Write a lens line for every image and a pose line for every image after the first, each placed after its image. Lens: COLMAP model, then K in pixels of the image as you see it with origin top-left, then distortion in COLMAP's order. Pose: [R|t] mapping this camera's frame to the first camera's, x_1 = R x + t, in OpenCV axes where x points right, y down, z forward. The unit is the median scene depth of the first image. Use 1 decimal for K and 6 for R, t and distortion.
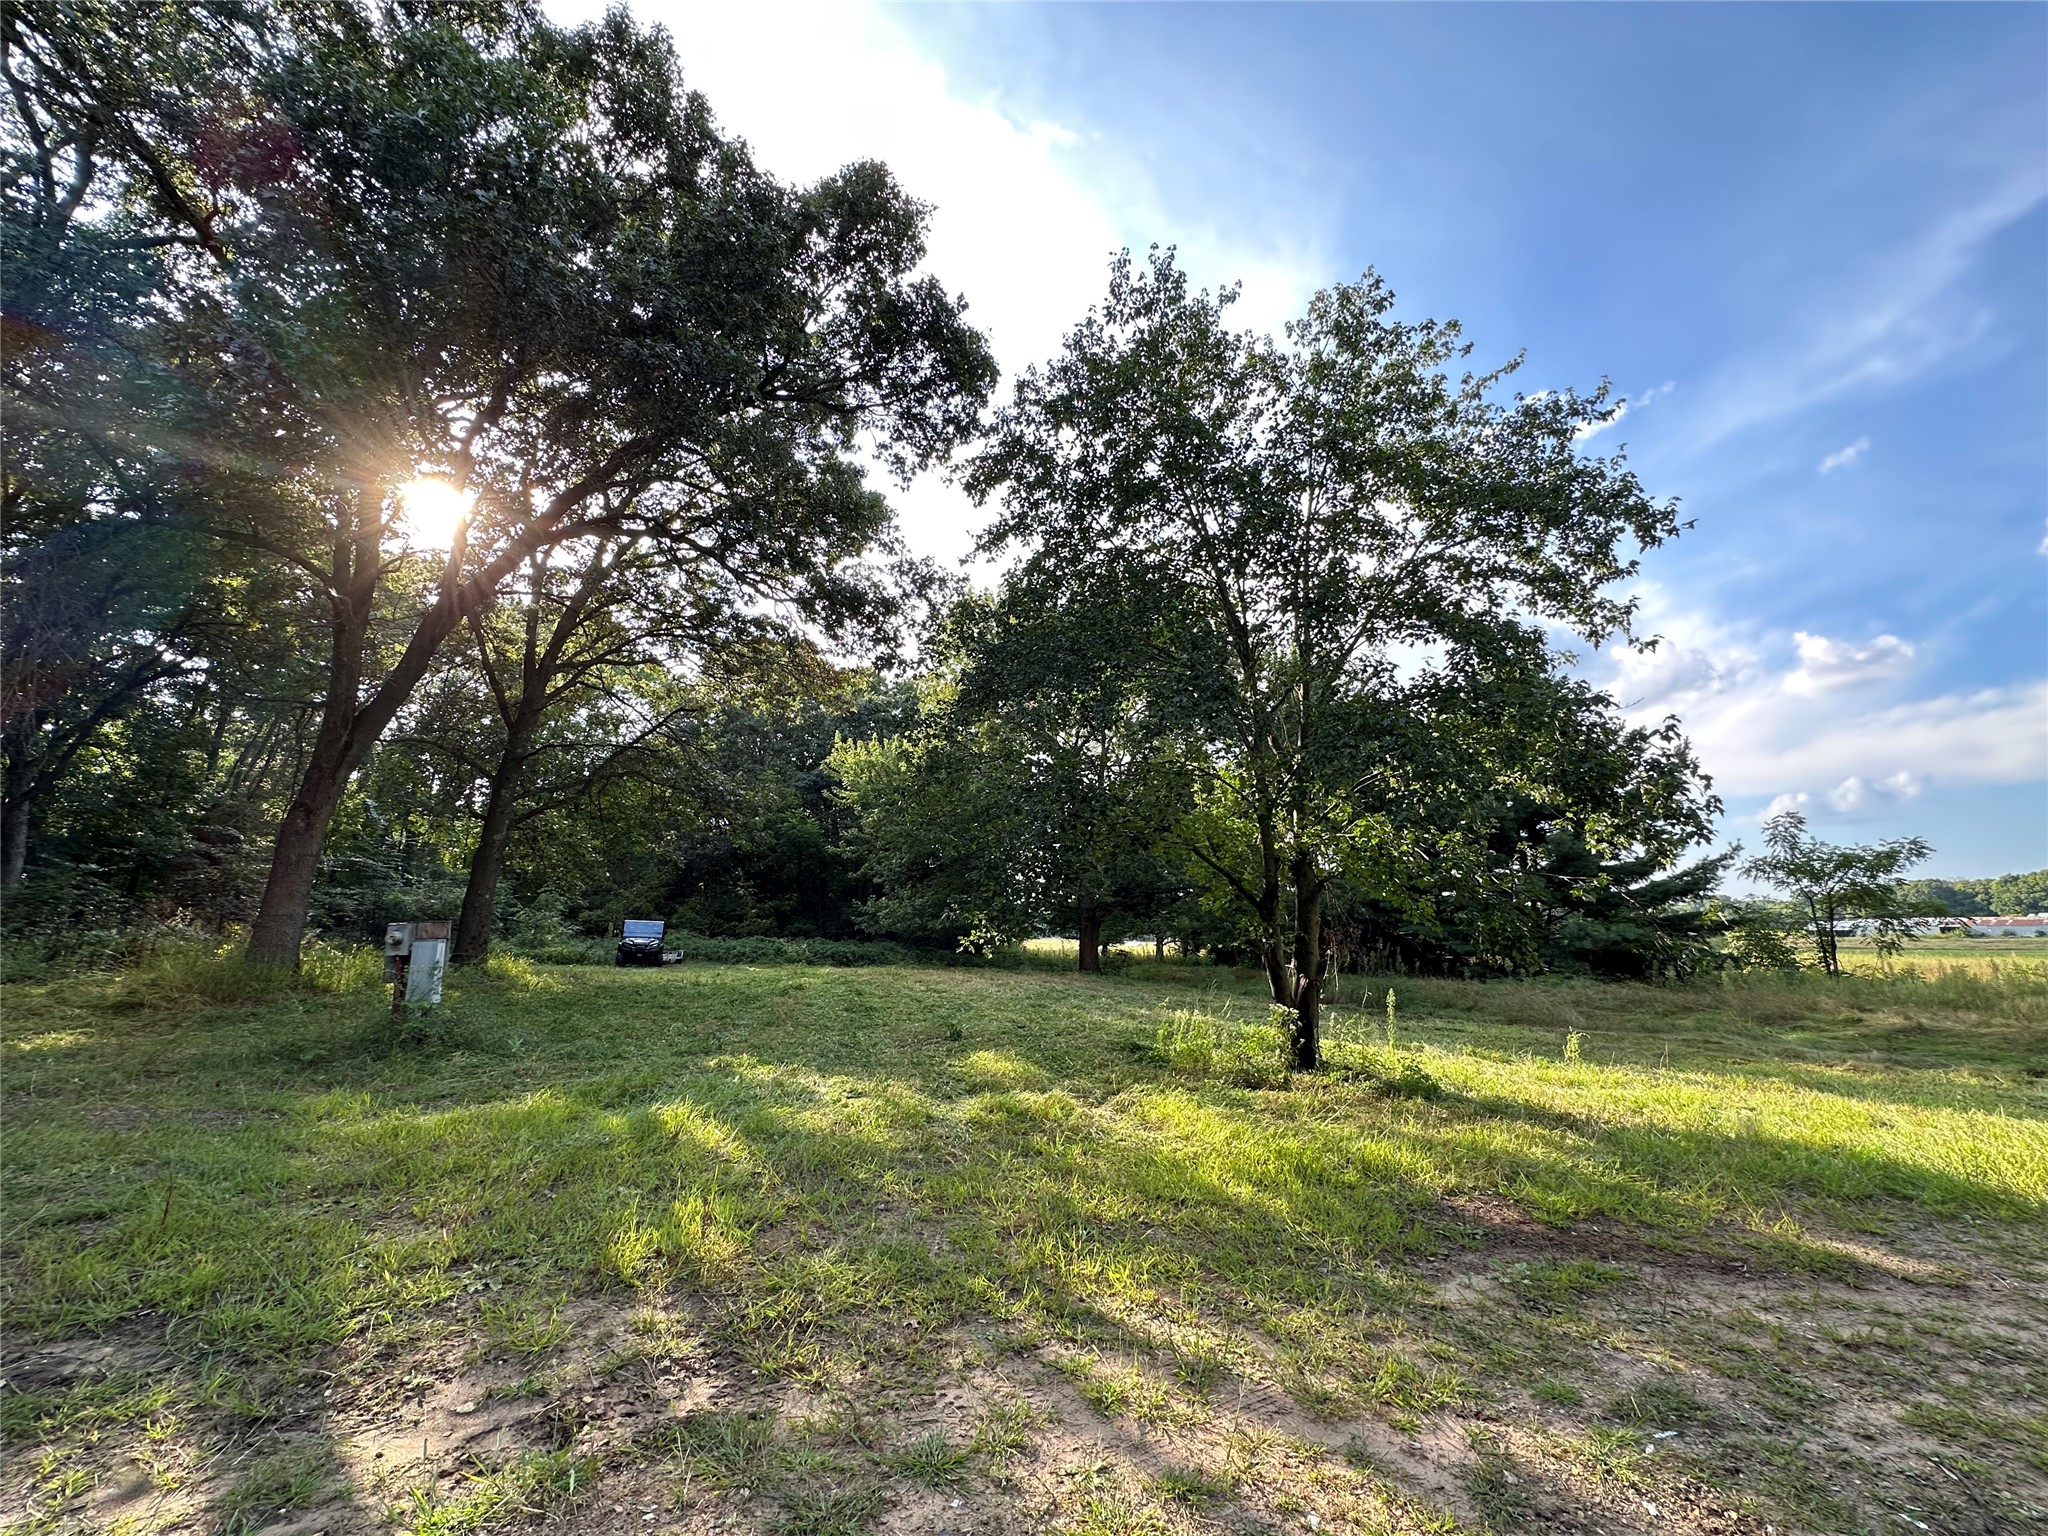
lens RADIAL K [[821.9, 0, 1019.2], [0, 821.9, 763.0], [0, 0, 1]] dist [0.000259, 0.000056]
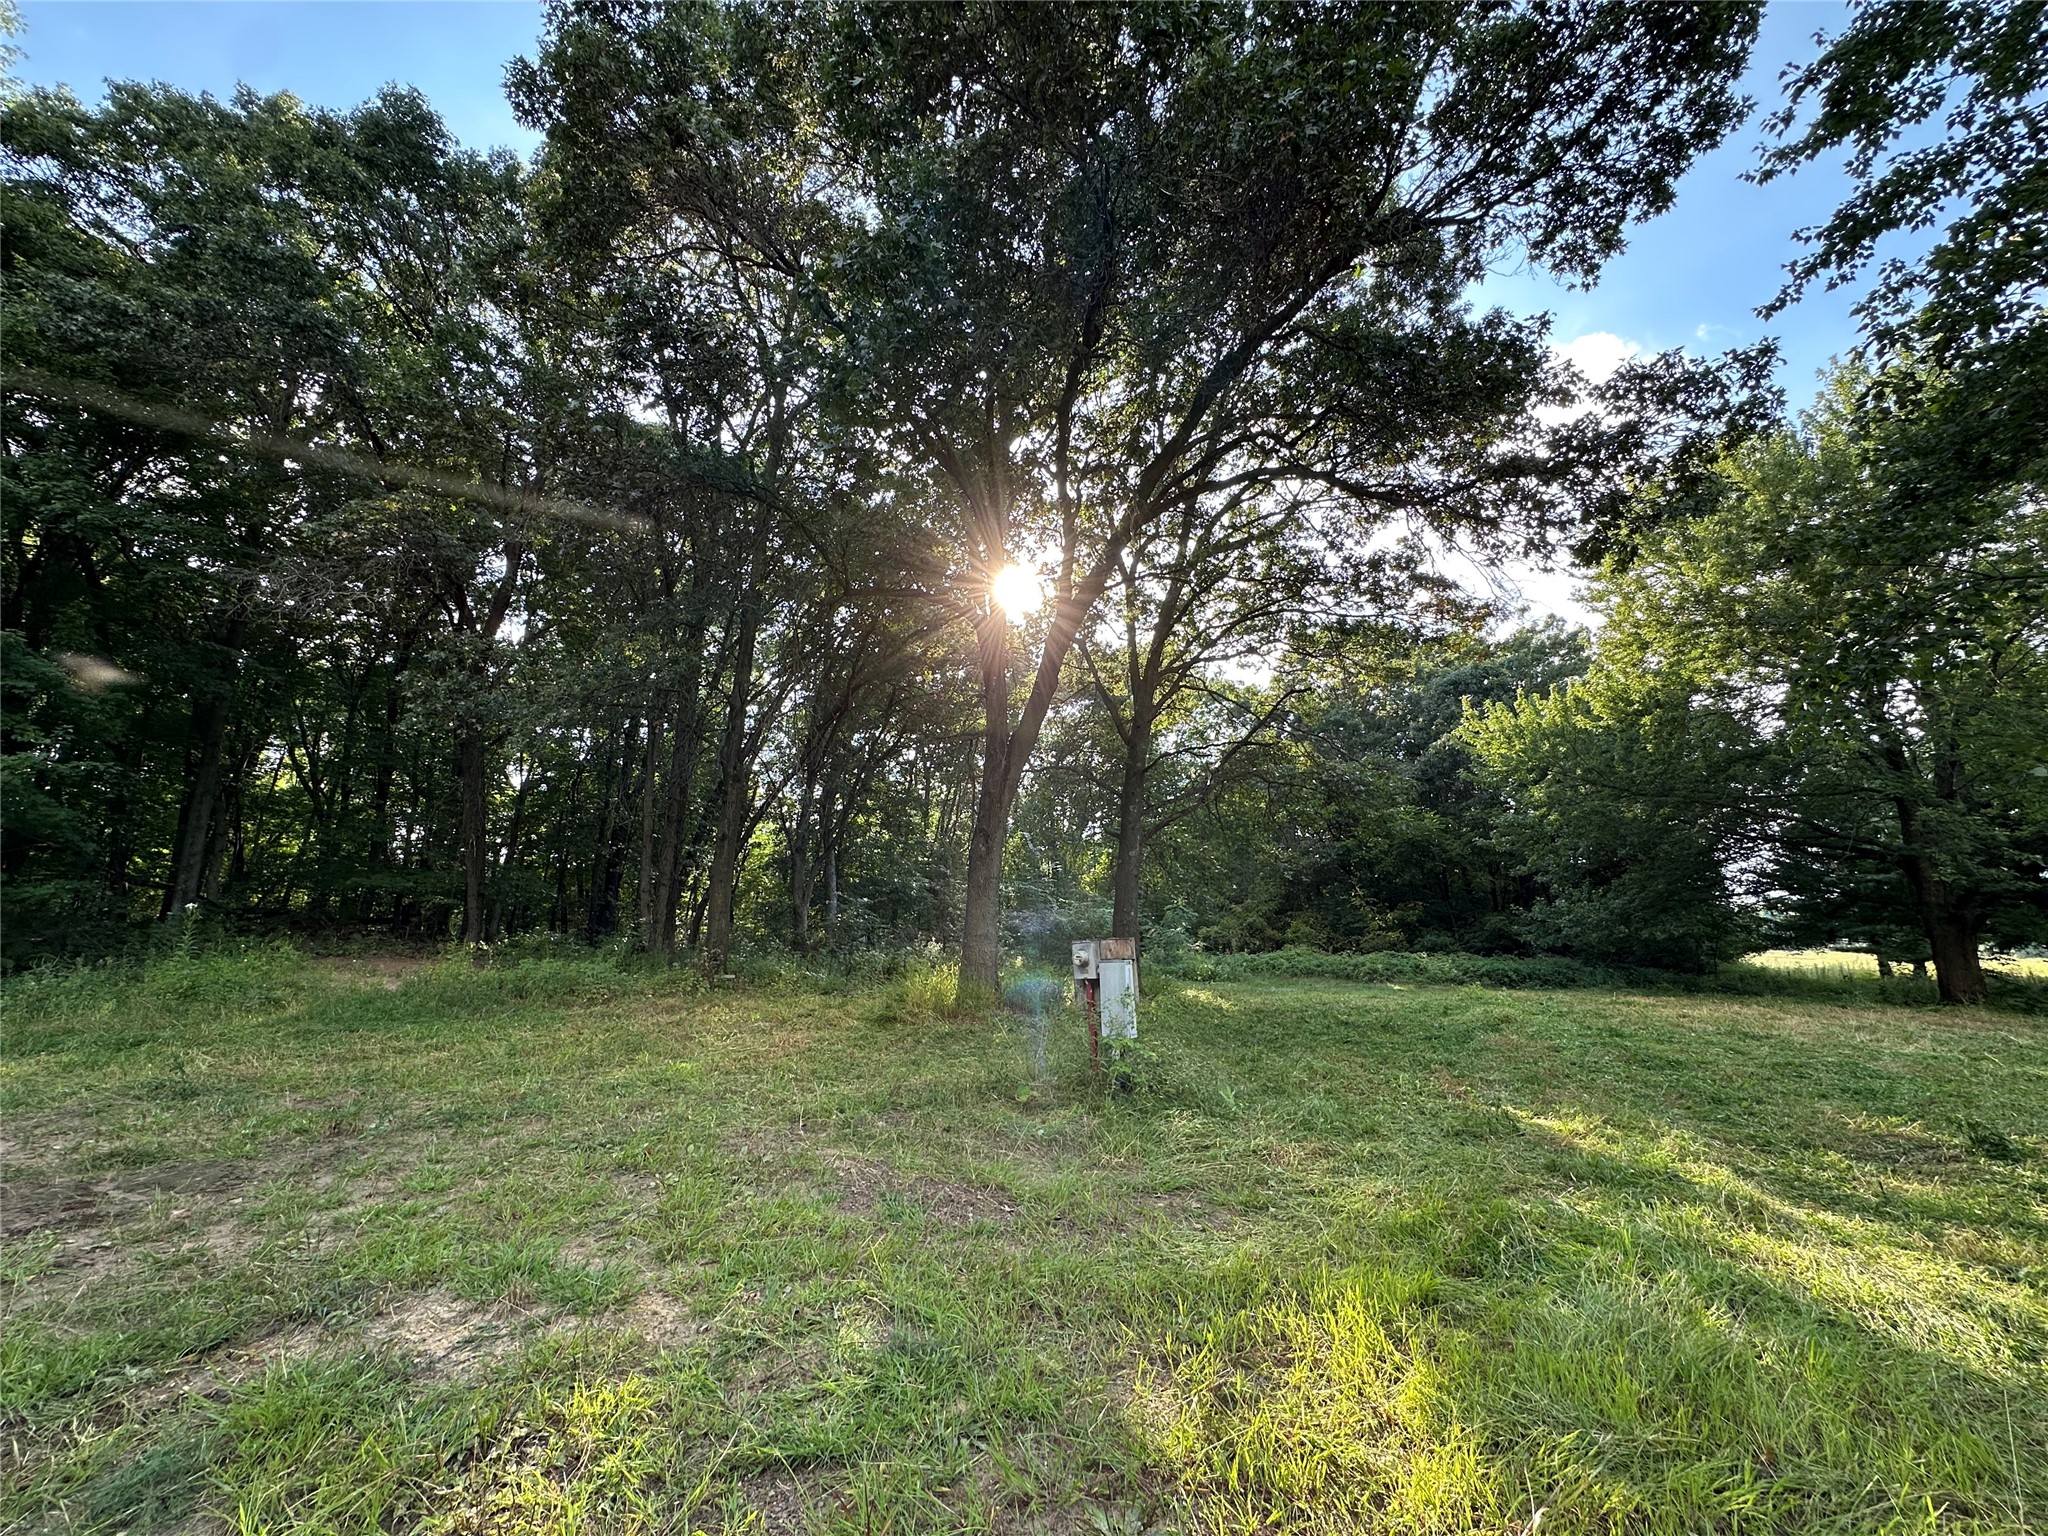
lens RADIAL K [[821.9, 0, 1019.2], [0, 821.9, 763.0], [0, 0, 1]] dist [0.000259, 0.000056]
pose [[0.778094, -0.145996, -0.610946, -0.066844], [0.135684, 0.988717, -0.063465, 0.014840], [0.613318, -0.033514, 0.789125, 0.075960]]
